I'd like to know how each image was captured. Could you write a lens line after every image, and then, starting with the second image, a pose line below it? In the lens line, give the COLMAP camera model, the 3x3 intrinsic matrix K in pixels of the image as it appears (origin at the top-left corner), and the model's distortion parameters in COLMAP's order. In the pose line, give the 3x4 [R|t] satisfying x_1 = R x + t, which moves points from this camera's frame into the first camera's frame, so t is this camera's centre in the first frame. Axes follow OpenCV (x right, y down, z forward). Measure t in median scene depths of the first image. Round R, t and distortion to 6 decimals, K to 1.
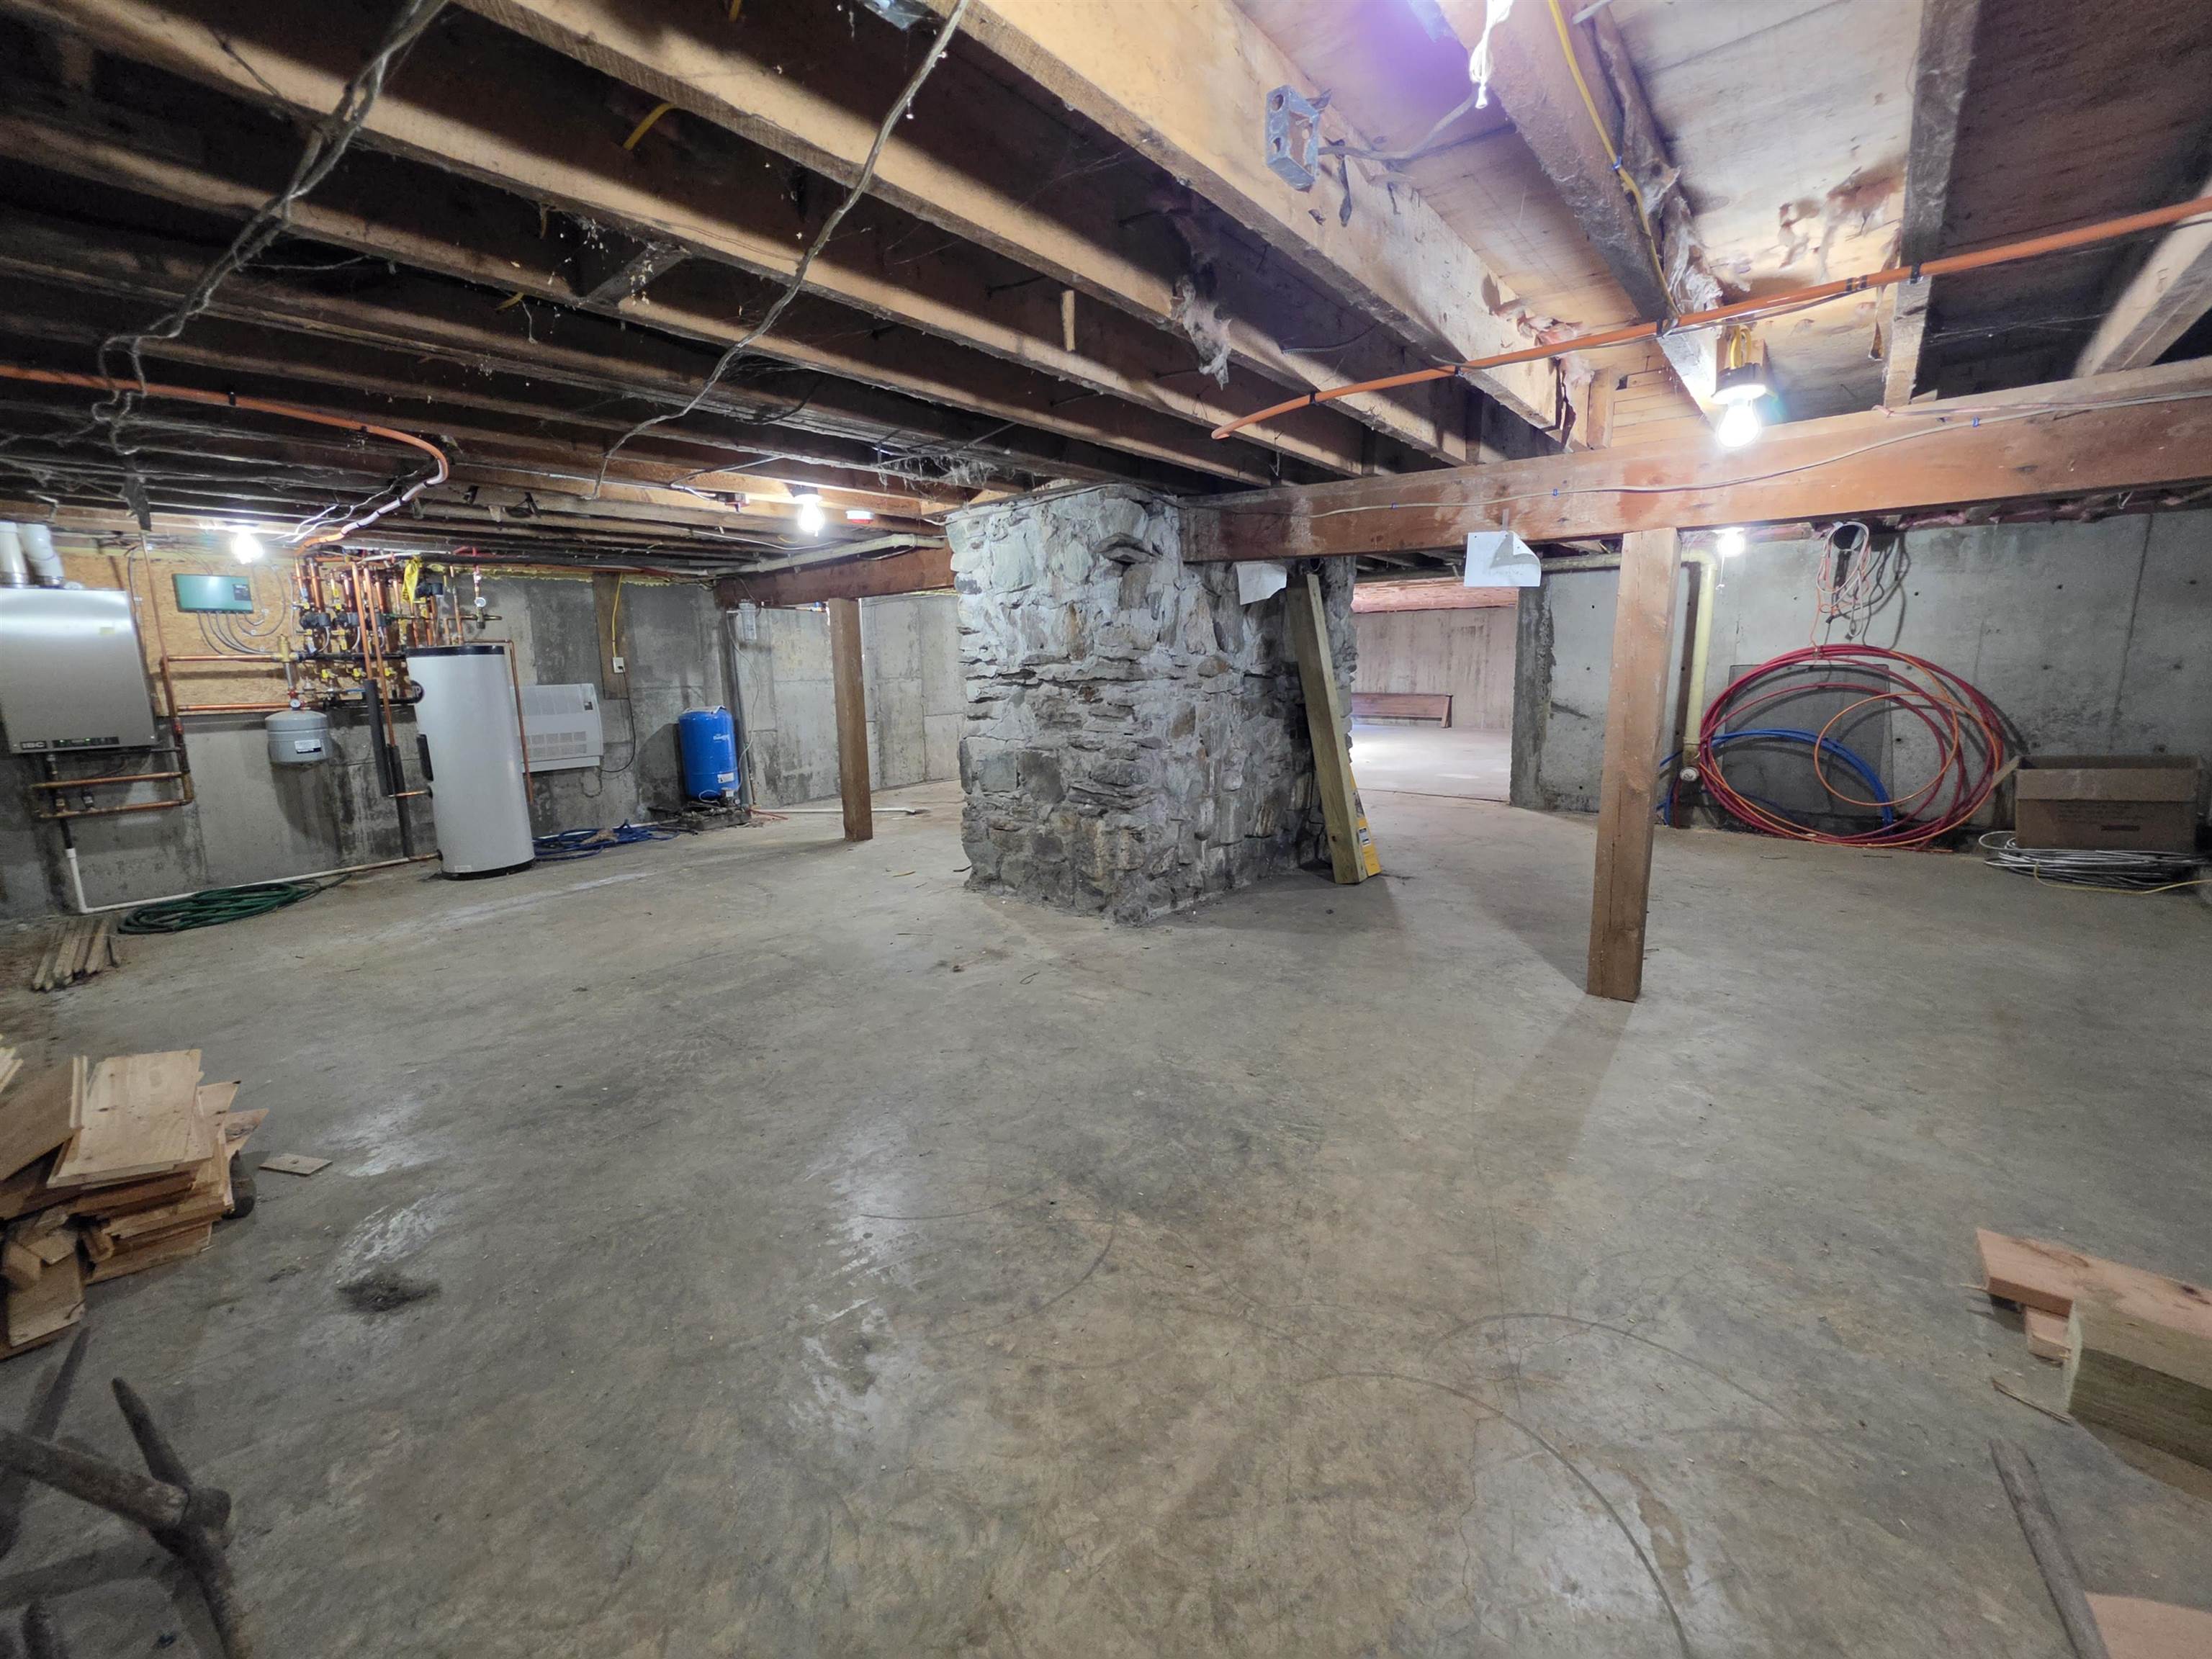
lens RADIAL K [[891.0, 0, 1105.6], [0, 891.0, 807.2], [0, 0, 1]] dist [-0.002154, 0.000306]
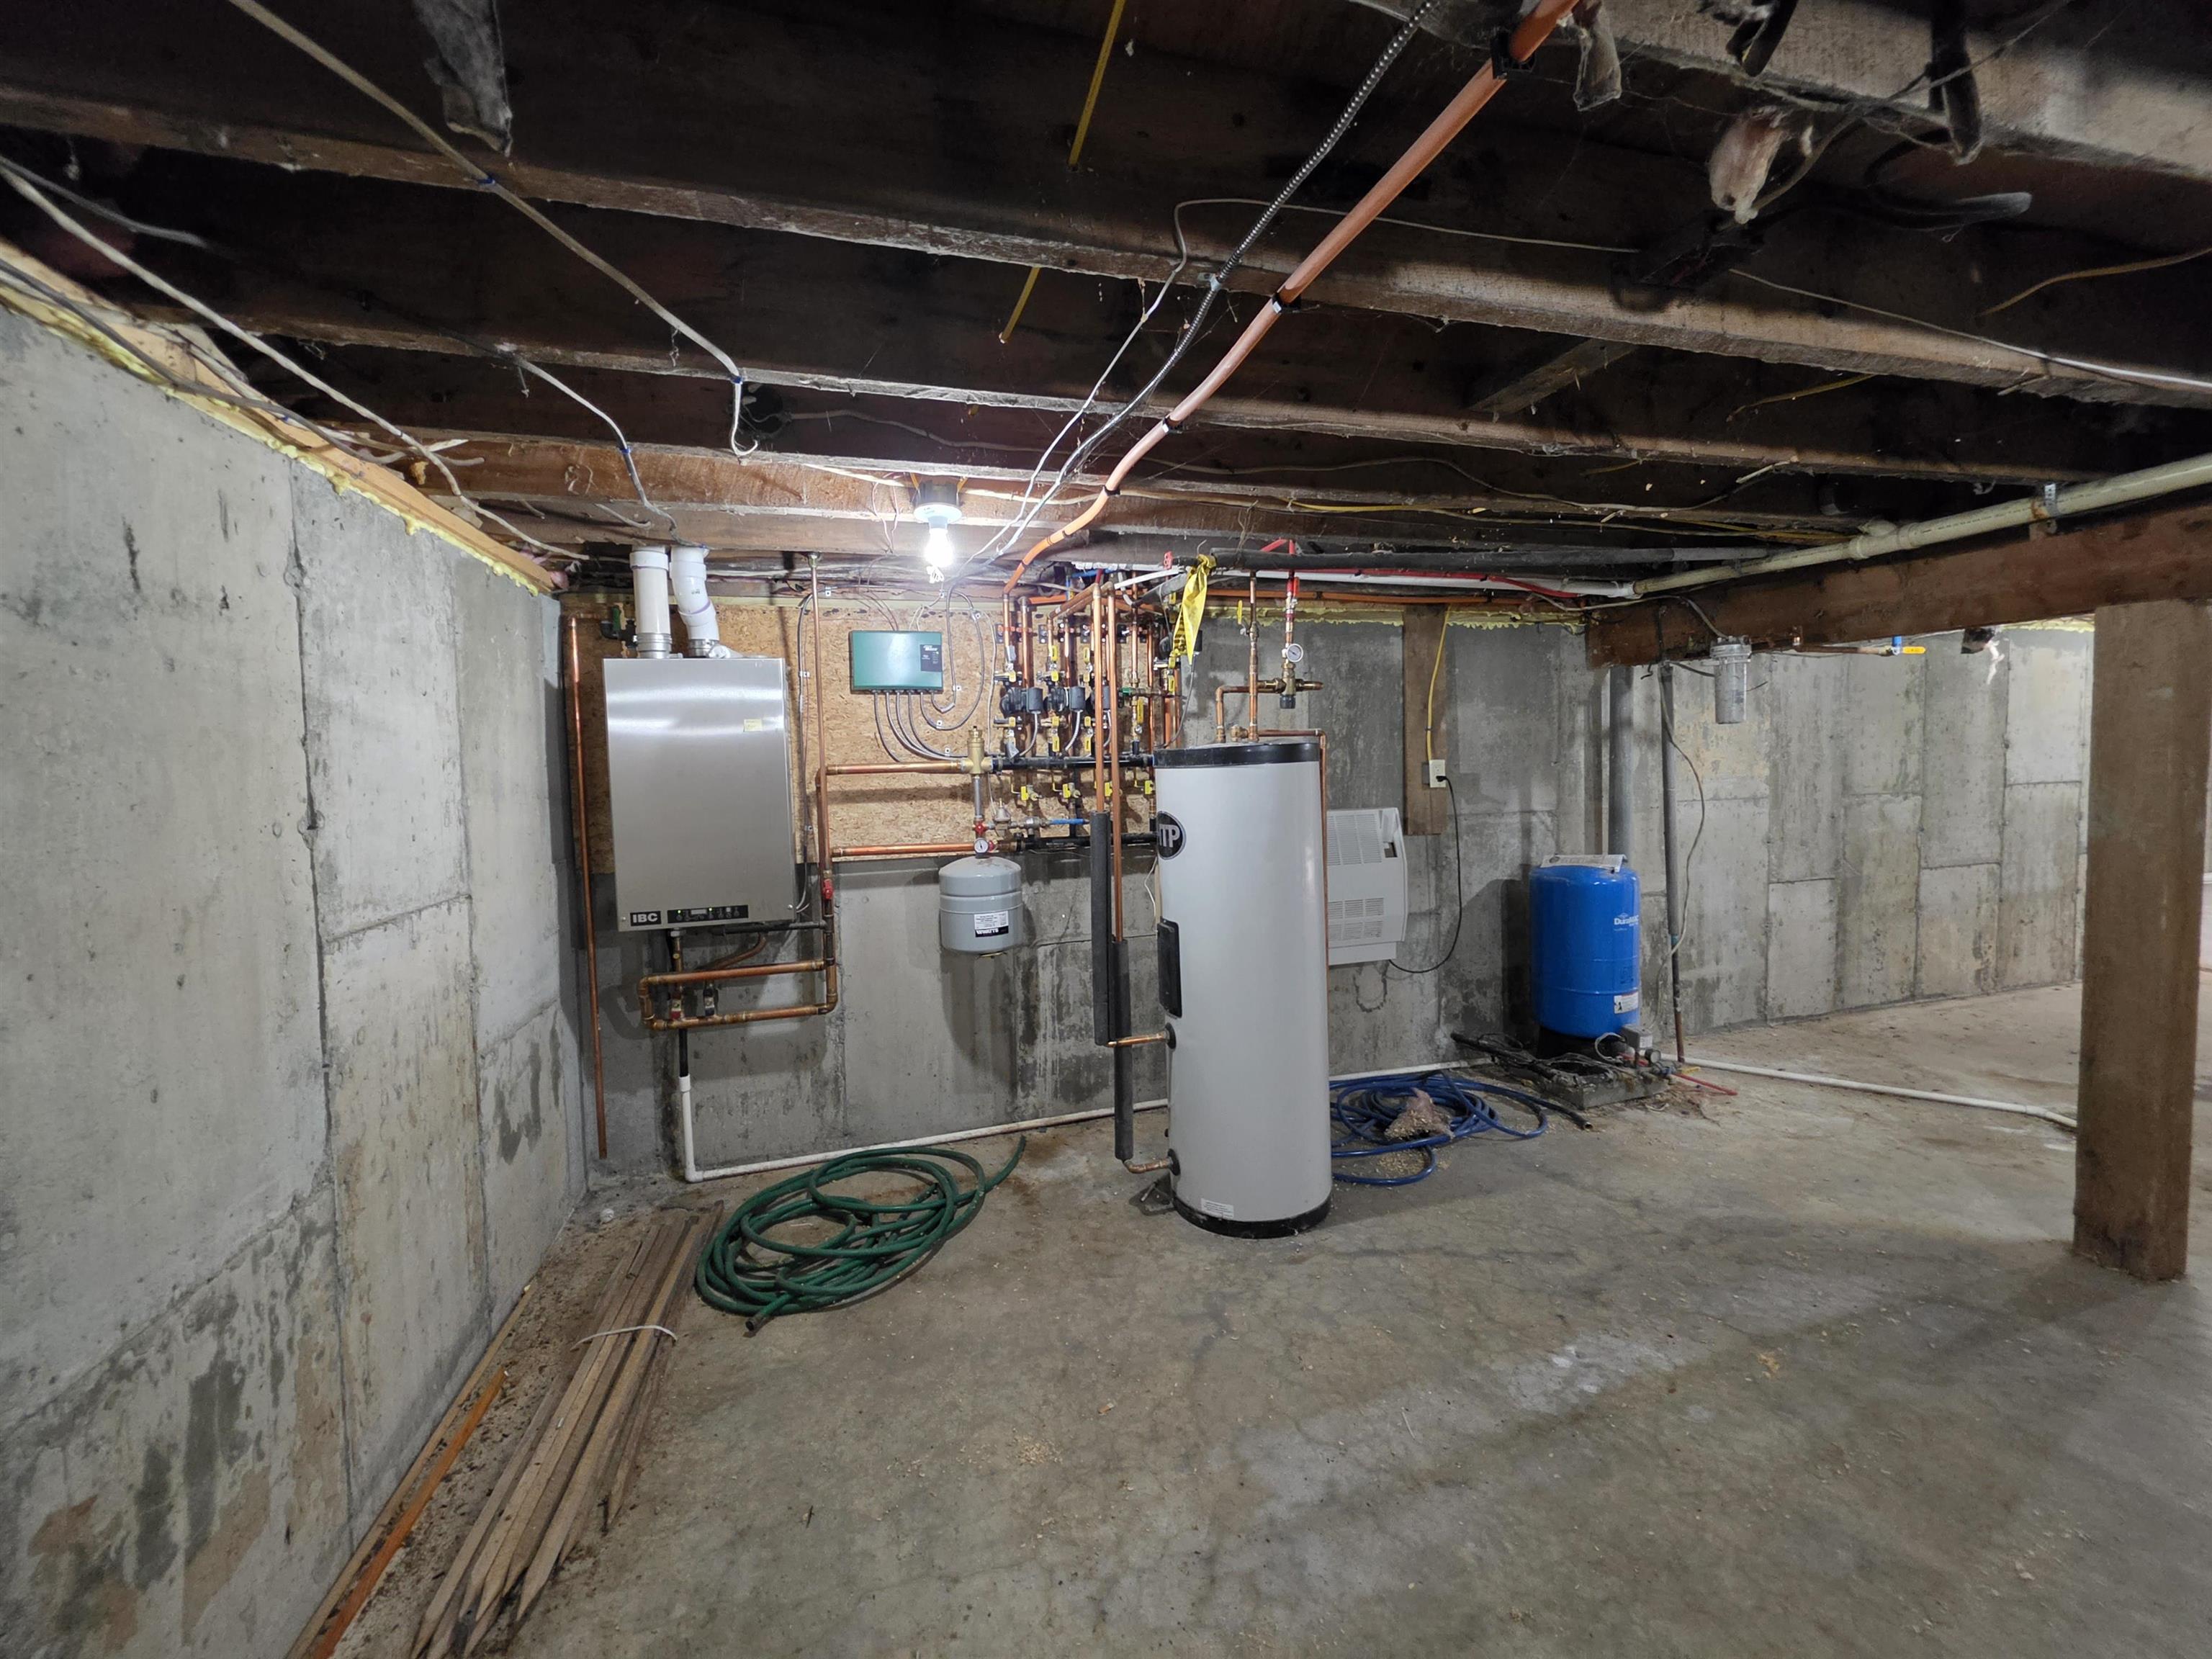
lens RADIAL K [[891.0, 0, 1105.6], [0, 891.0, 807.2], [0, 0, 1]] dist [-0.002154, 0.000306]
pose [[0.833280, 0.029315, -0.552073, -0.514019], [-0.083017, 0.993906, -0.072526, -0.103421], [0.546583, 0.106266, 0.830635, 0.549635]]
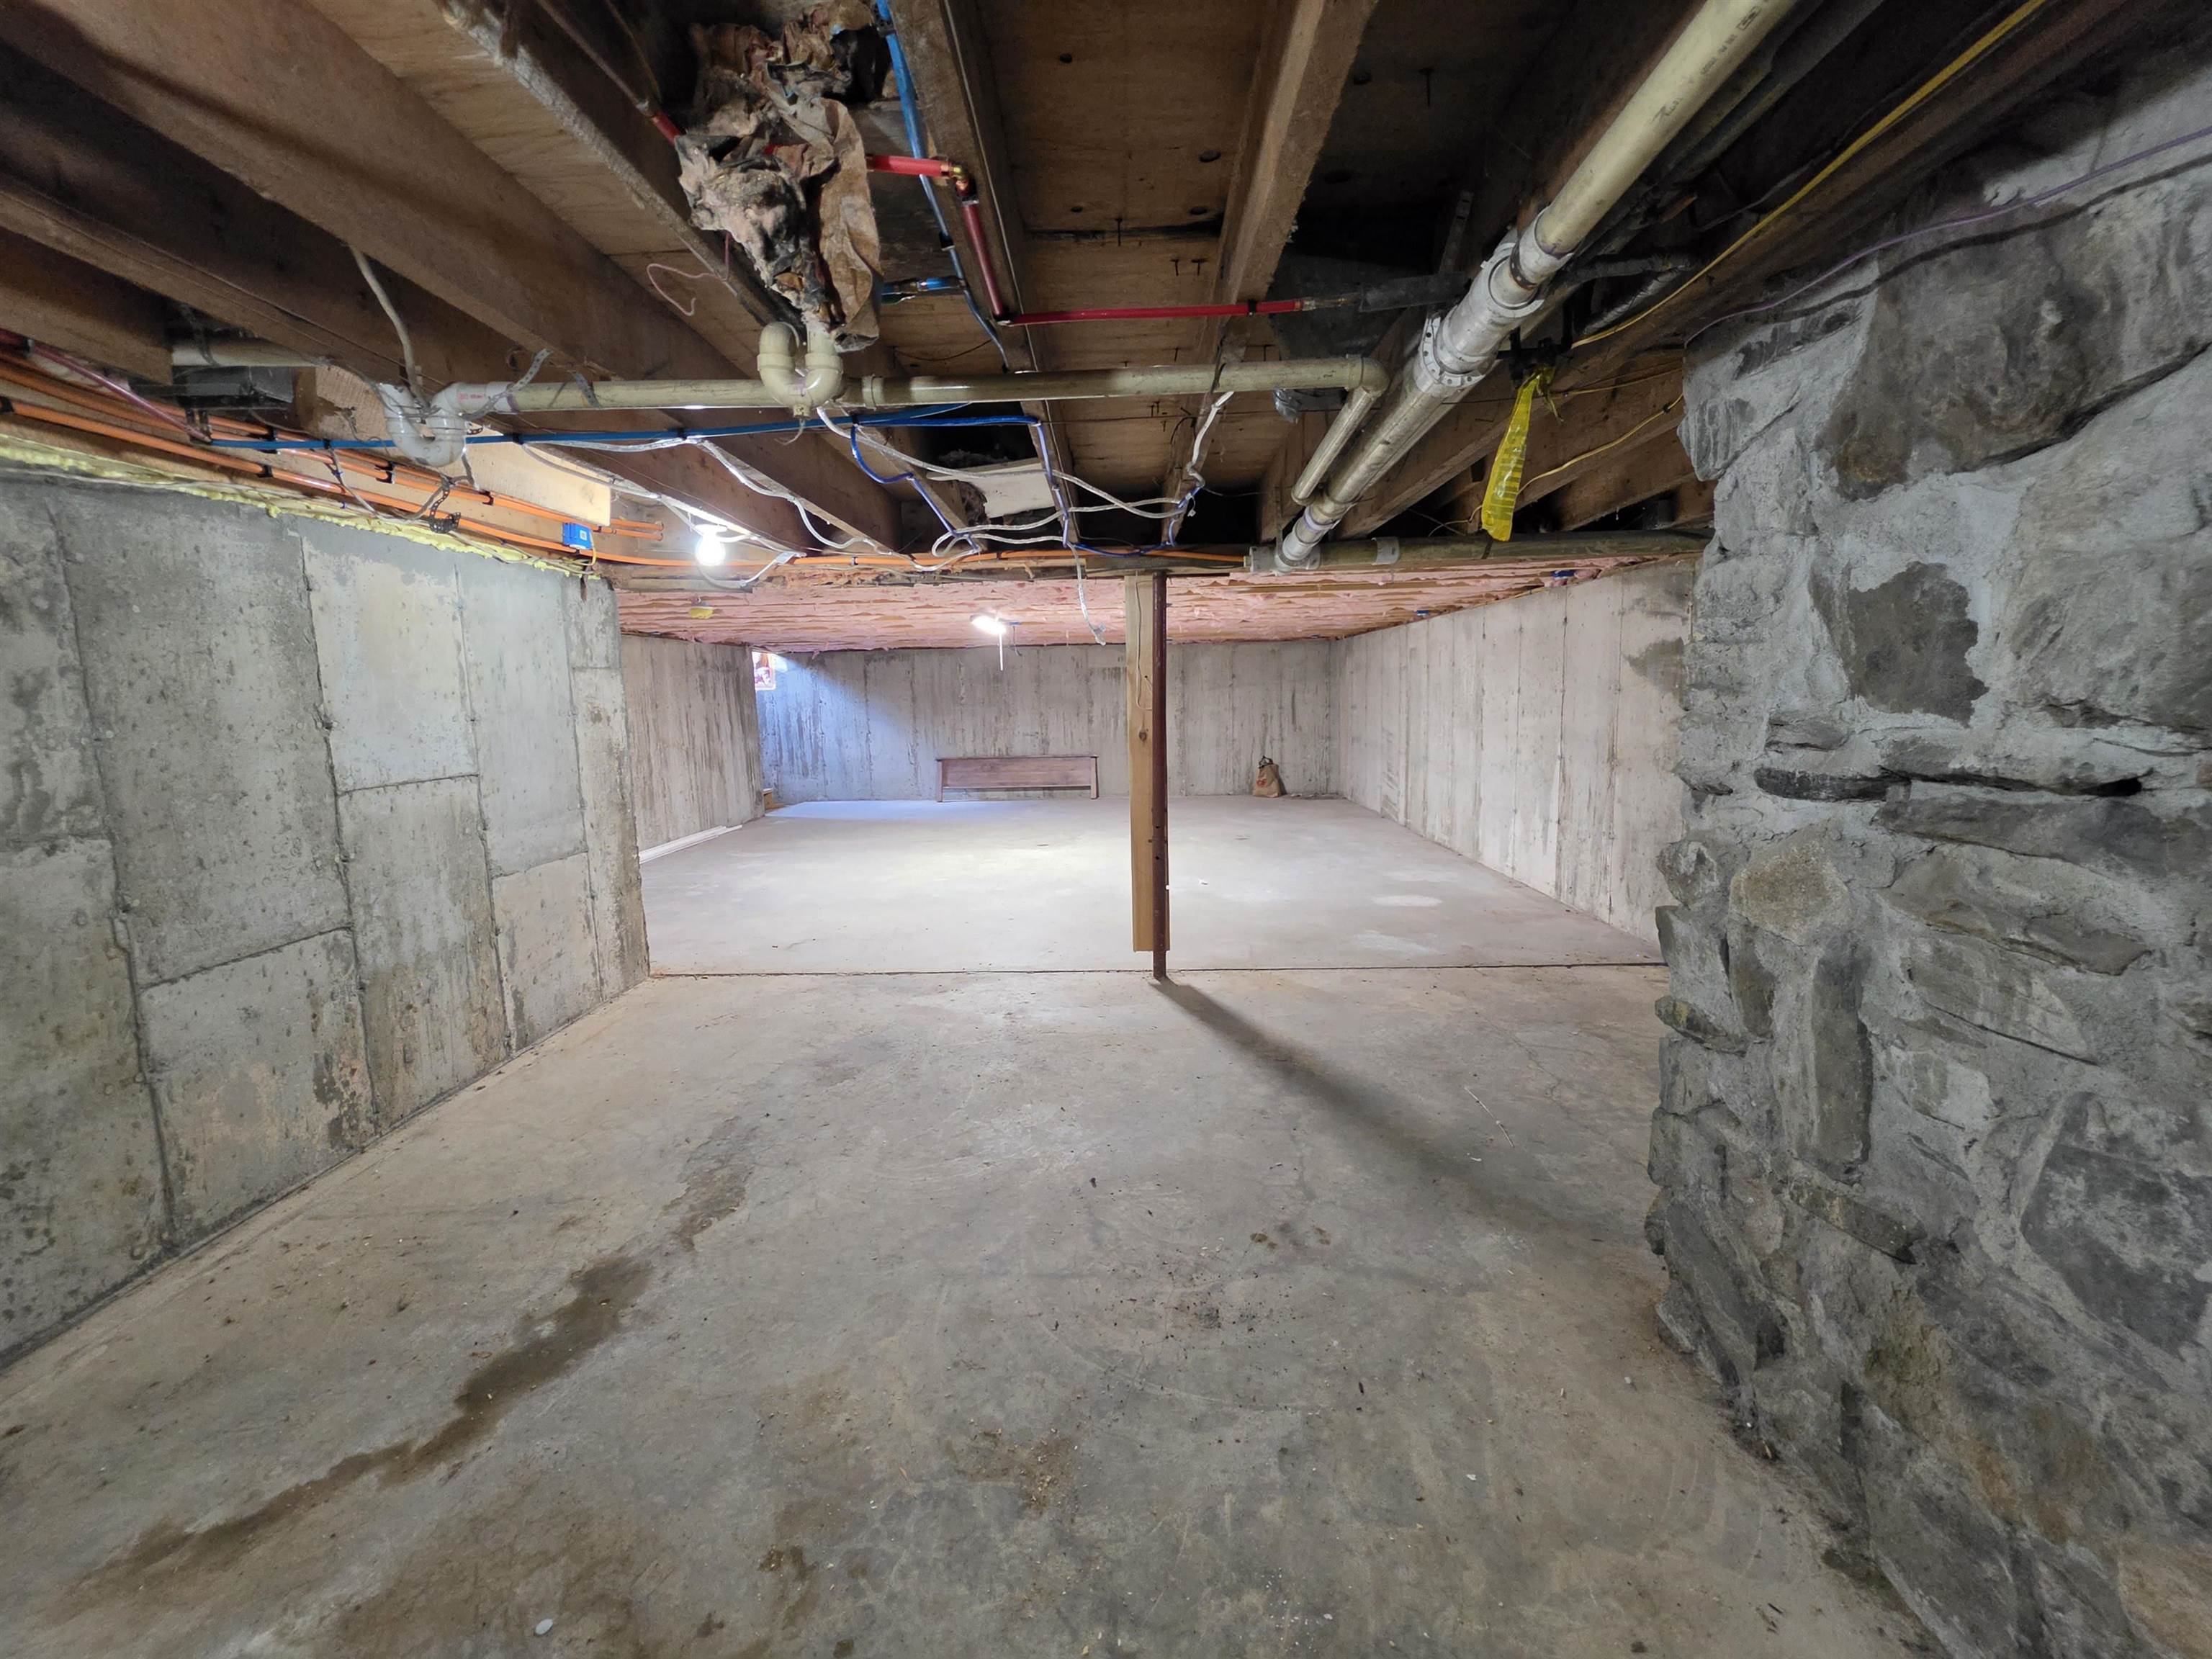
lens RADIAL K [[891.0, 0, 1105.6], [0, 891.0, 807.2], [0, 0, 1]] dist [-0.002154, 0.000306]
pose [[0.770228, -0.083218, 0.632316, -0.250445], [0.115121, 0.993306, -0.009502, -0.196520], [-0.627292, 0.080112, 0.774653, 1.079503]]
